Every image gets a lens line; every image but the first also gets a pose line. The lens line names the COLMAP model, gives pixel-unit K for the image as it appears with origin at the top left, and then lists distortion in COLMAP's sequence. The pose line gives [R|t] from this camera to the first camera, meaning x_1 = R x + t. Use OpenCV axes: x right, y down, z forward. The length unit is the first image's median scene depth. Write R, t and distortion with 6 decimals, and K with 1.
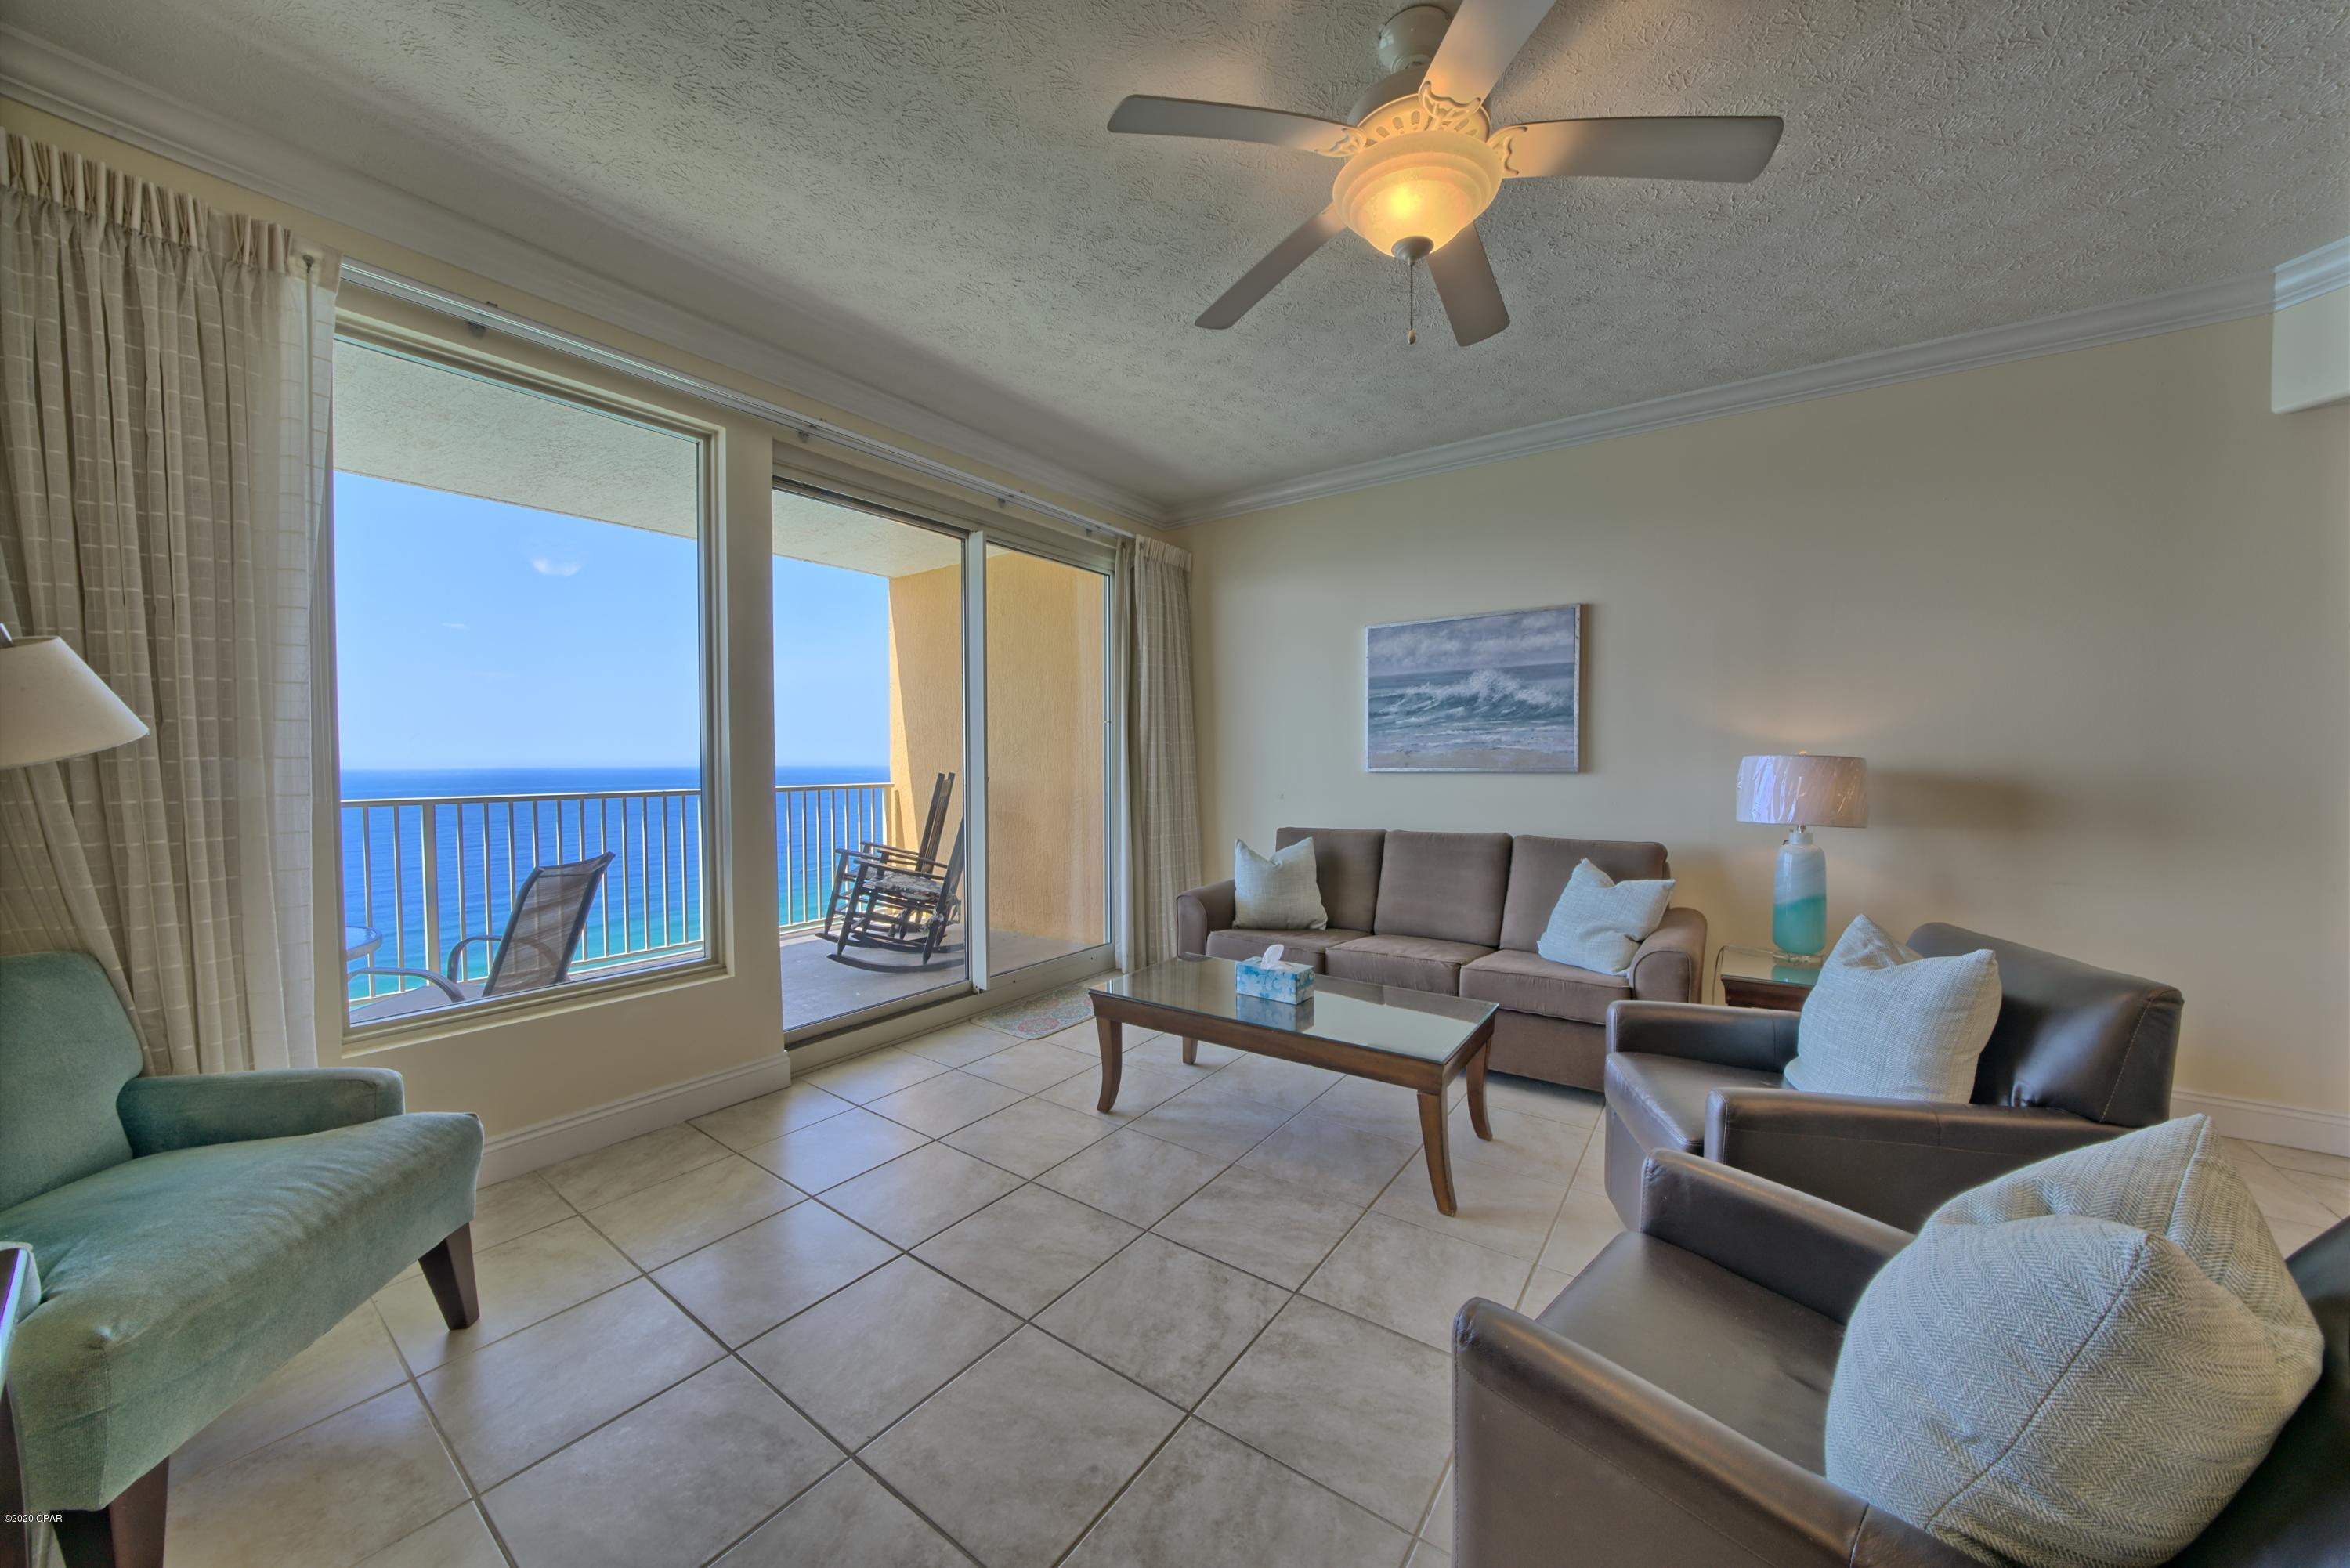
lens RADIAL K [[809.6, 0, 1167.9], [0, 809.6, 785.6], [0, 0, 1]] dist [-0.029096, 0.003945]
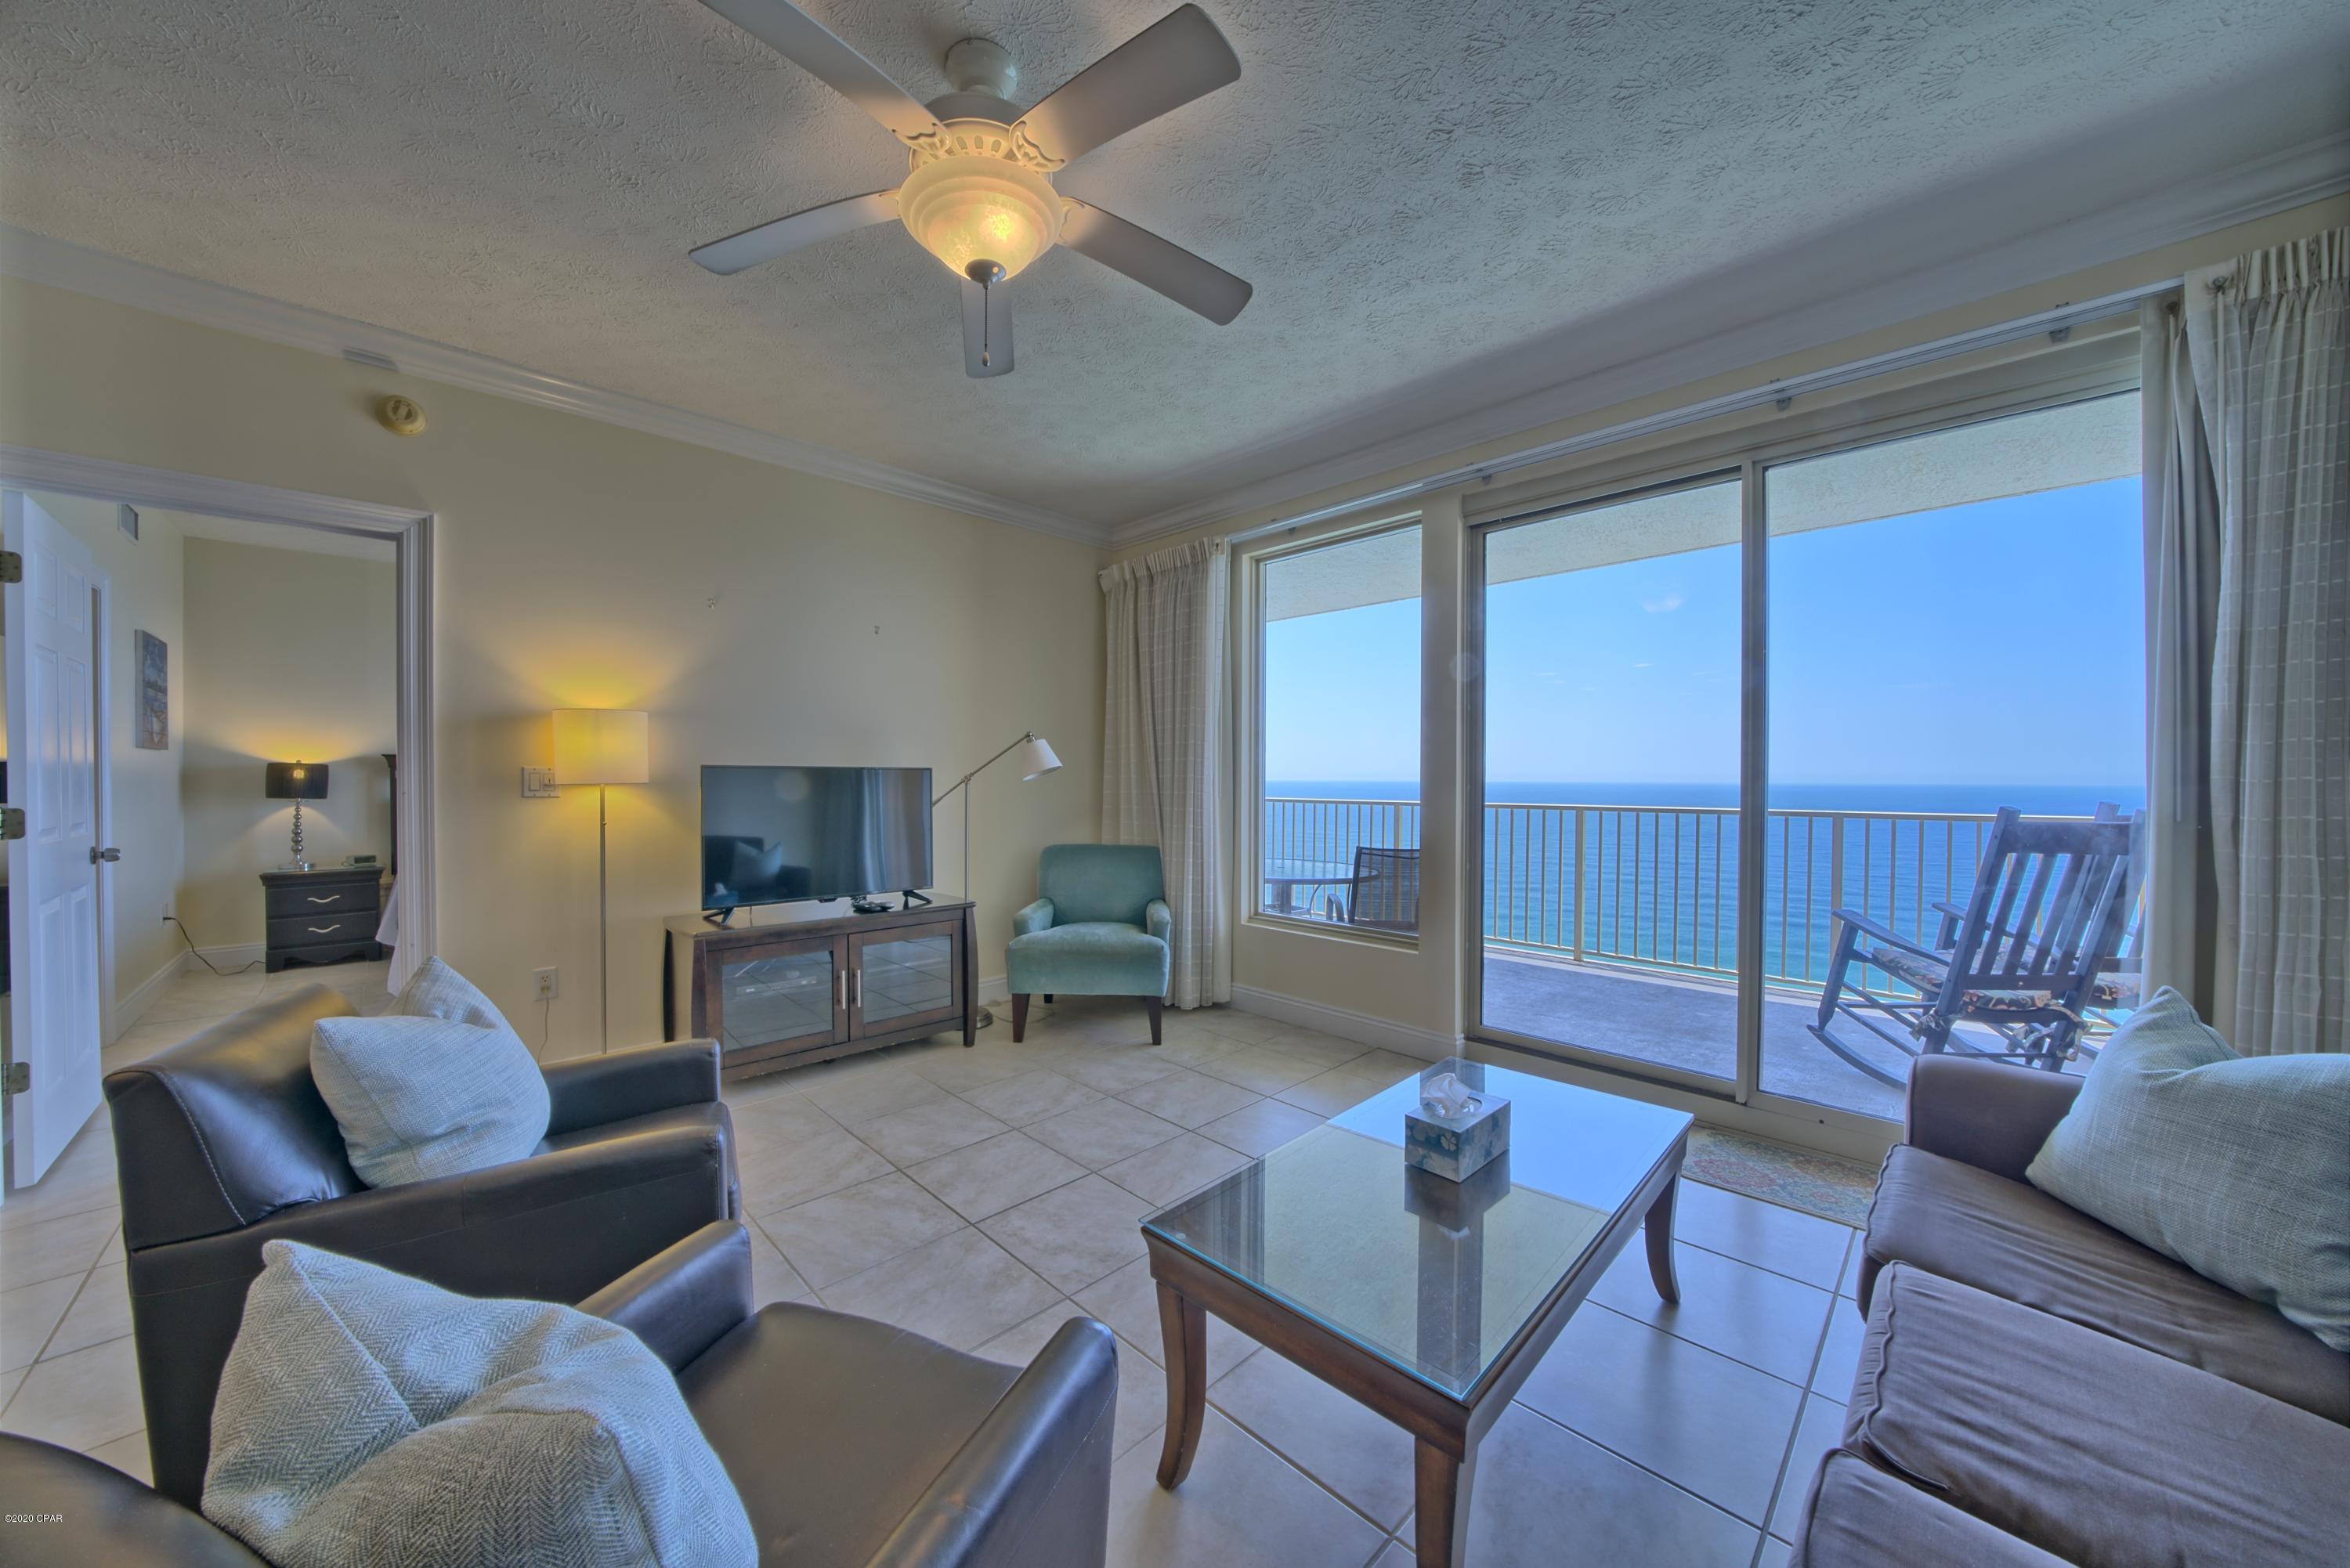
lens RADIAL K [[813.2, 0, 1171.0], [0, 813.2, 786.3], [0, 0, 1]] dist [-0.011281, -0.000059]
pose [[-0.167661, 0.018116, -0.985678, 0.580296], [-0.032648, 0.999181, 0.023917, -0.028359], [0.985304, 0.036191, -0.166932, 0.642286]]
